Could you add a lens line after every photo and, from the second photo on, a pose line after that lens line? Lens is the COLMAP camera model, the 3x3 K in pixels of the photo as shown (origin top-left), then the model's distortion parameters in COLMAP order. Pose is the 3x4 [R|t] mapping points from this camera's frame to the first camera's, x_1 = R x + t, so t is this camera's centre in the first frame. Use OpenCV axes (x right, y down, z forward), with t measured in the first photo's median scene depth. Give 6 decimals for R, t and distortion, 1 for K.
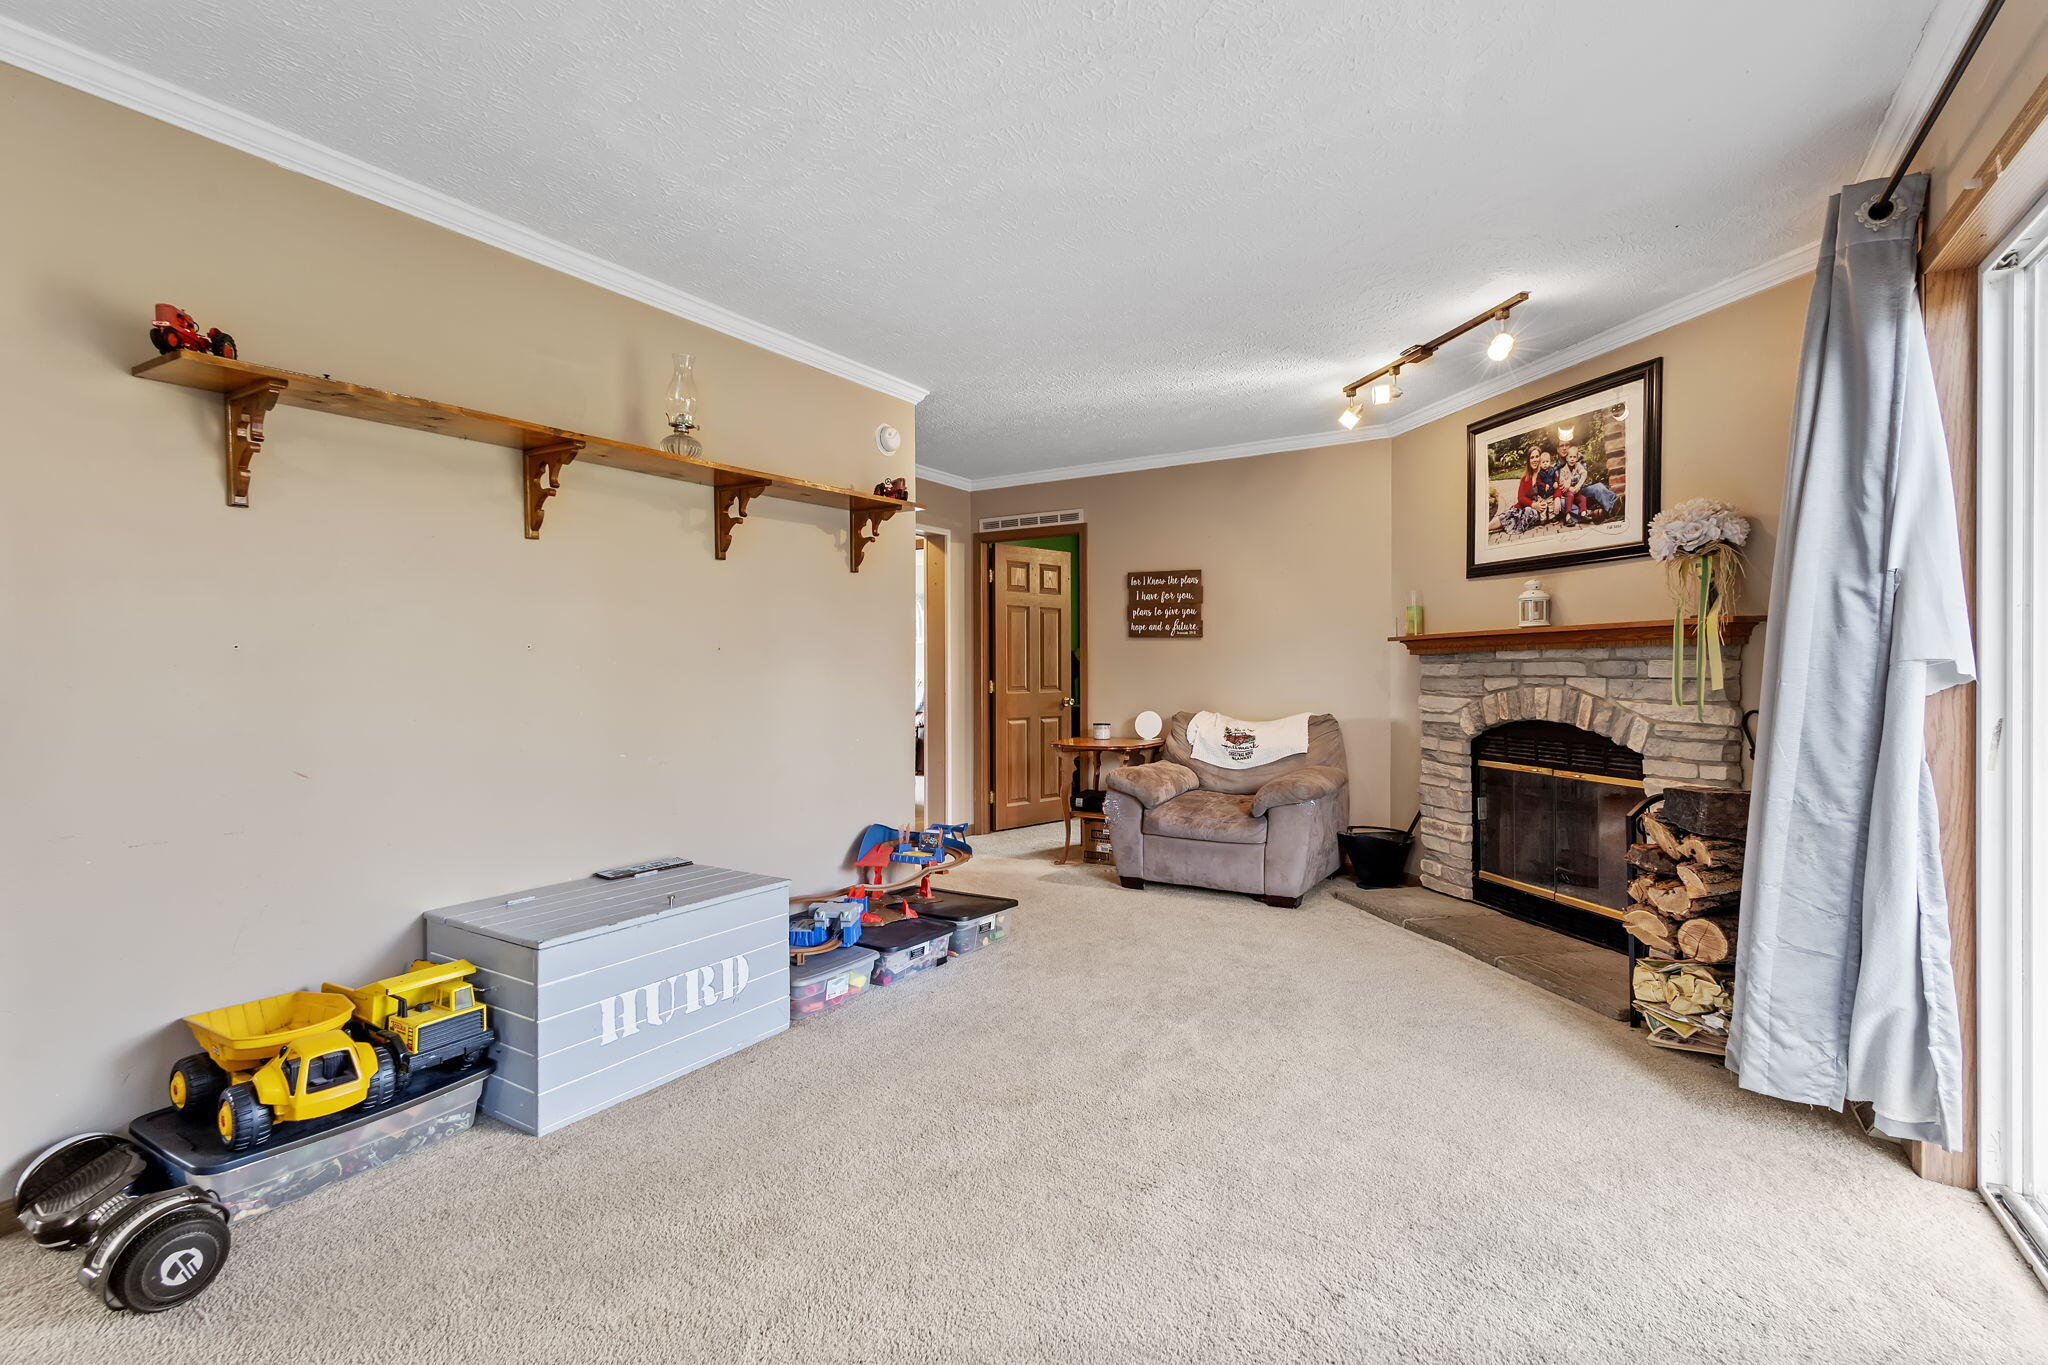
lens RADIAL K [[947.4, 0, 1021.2], [0, 947.4, 671.6], [0, 0, 1]] dist [0.013018, -0.004568]
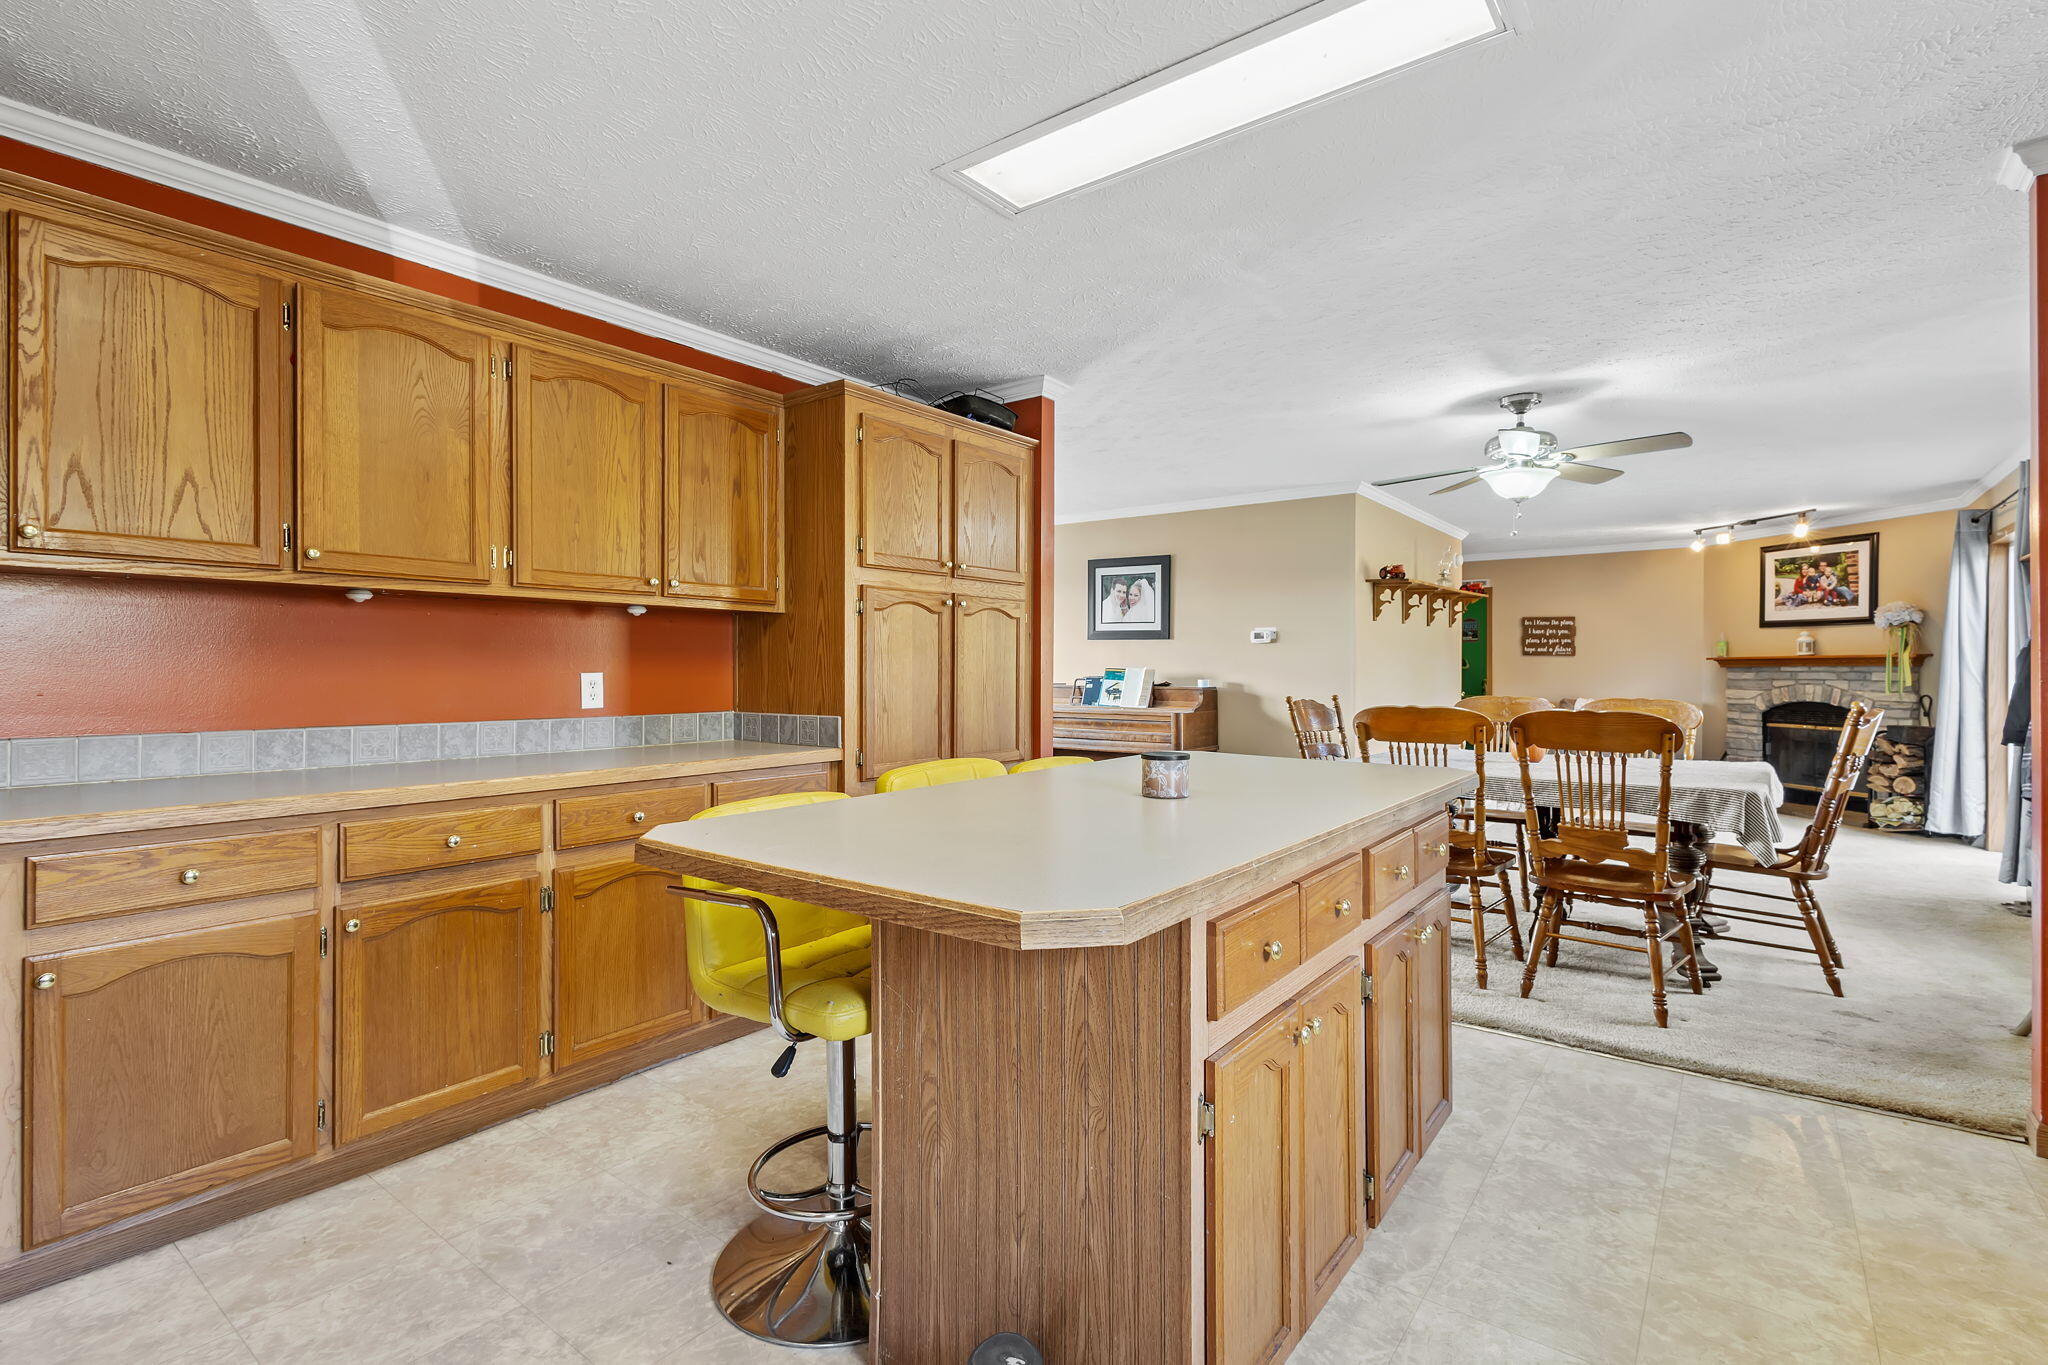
lens RADIAL K [[947.4, 0, 1019.2], [0, 947.4, 668.6], [0, 0, 1]] dist [0.013018, -0.004568]
pose [[0.995268, 0.003346, -0.097111, -0.892915], [-0.003476, 0.999993, -0.001166, -0.009729], [0.097107, 0.001498, 0.995273, -1.134678]]
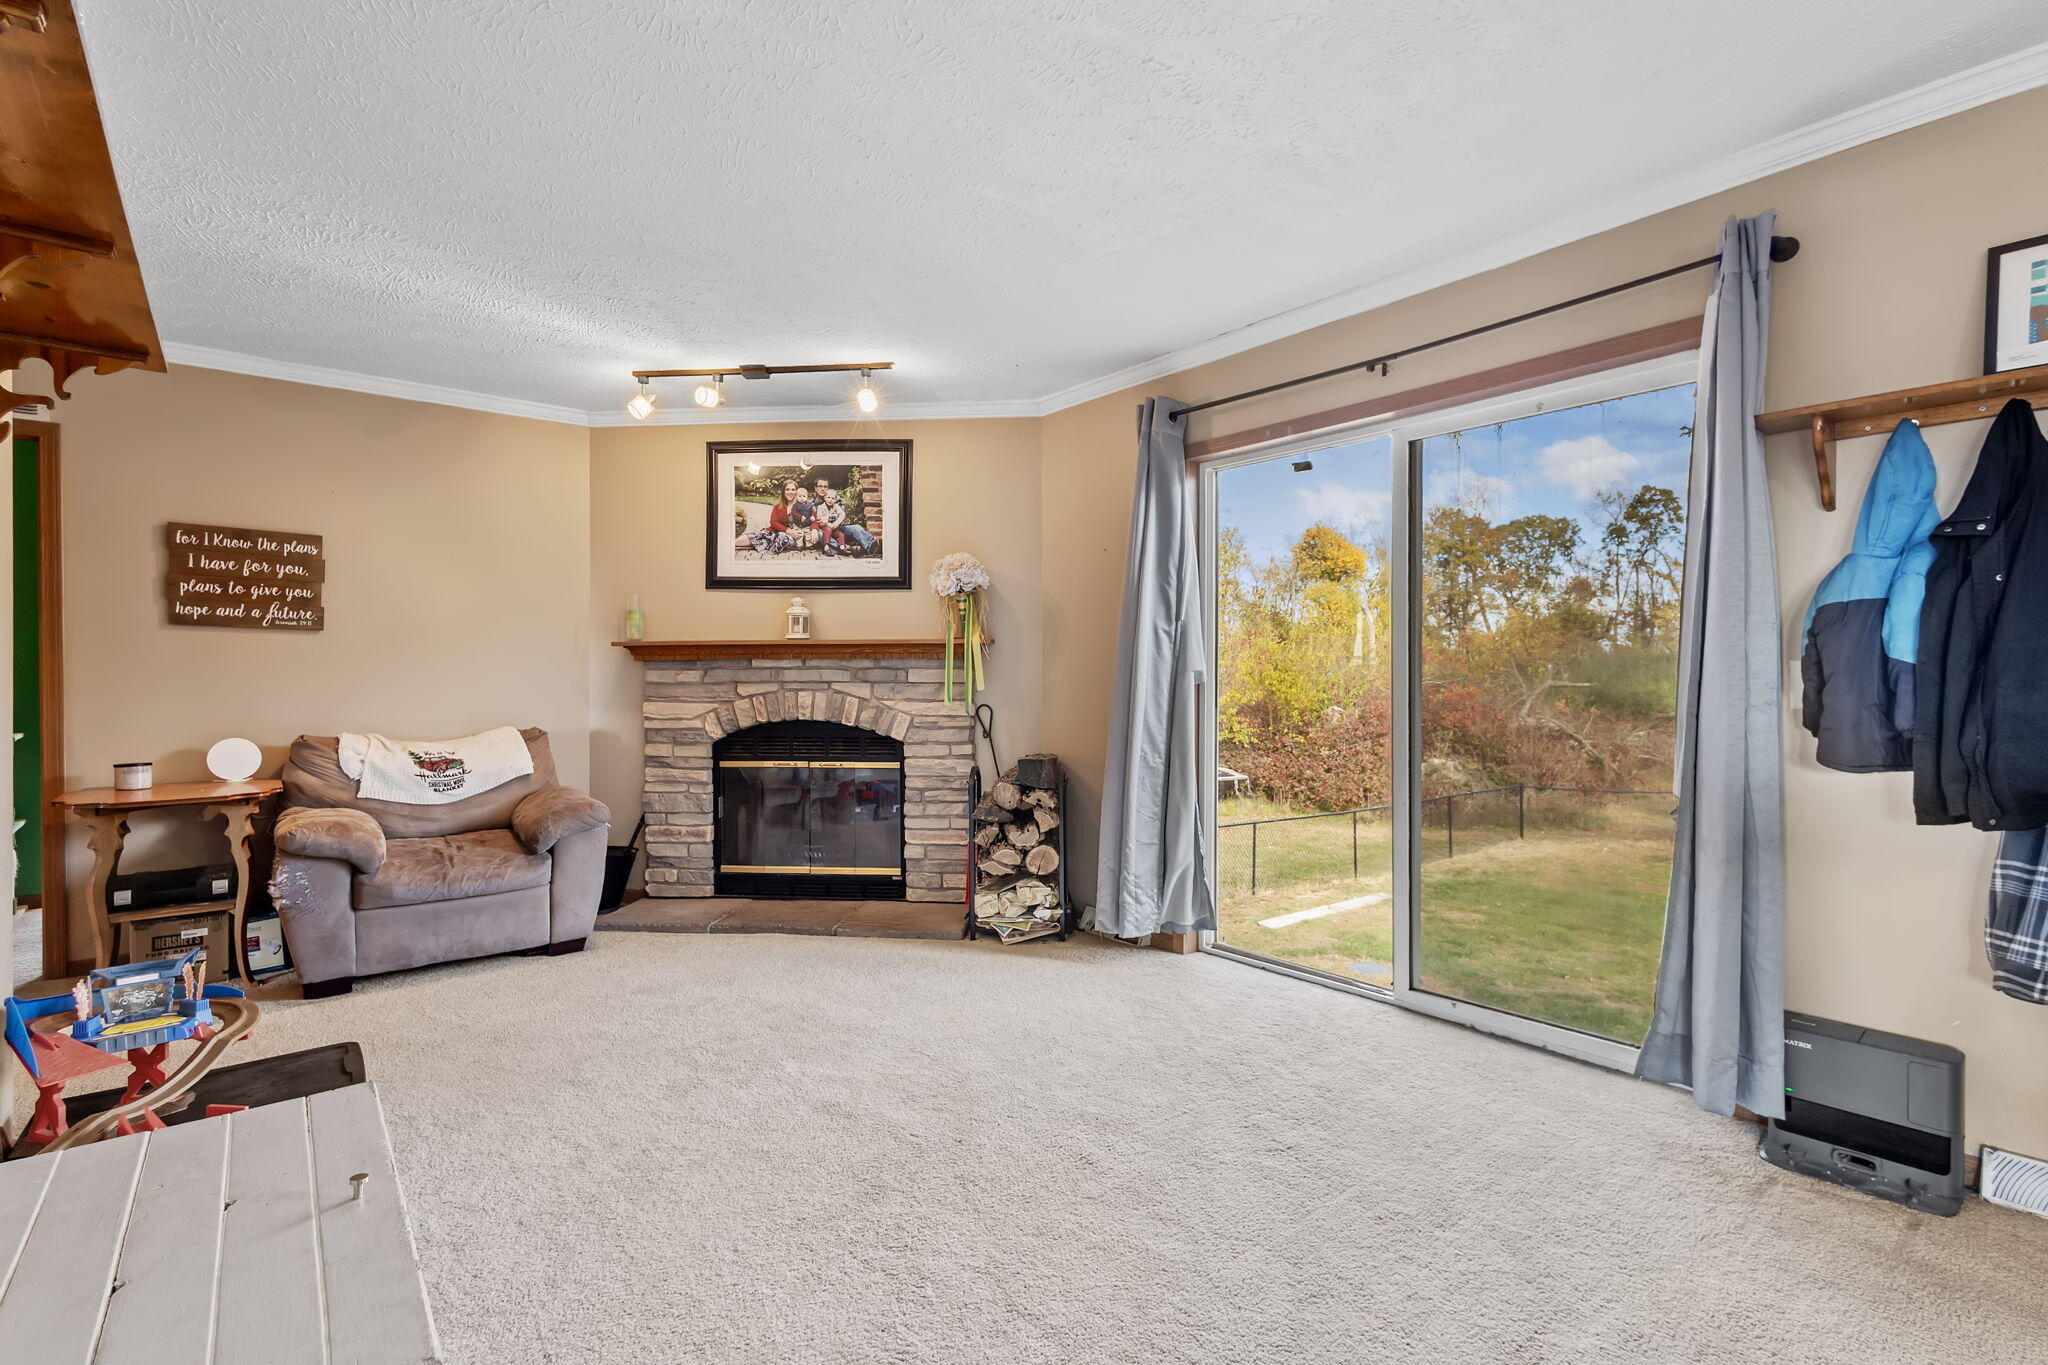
lens RADIAL K [[947.4, 0, 1040.3], [0, 947.4, 682.5], [0, 0, 1]] dist [0.013018, -0.004568]
pose [[0.314911, -0.003764, 0.949114, -0.441819], [0.001682, 0.999993, 0.003407, 0.002110], [-0.949120, 0.000523, 0.314915, 0.354916]]
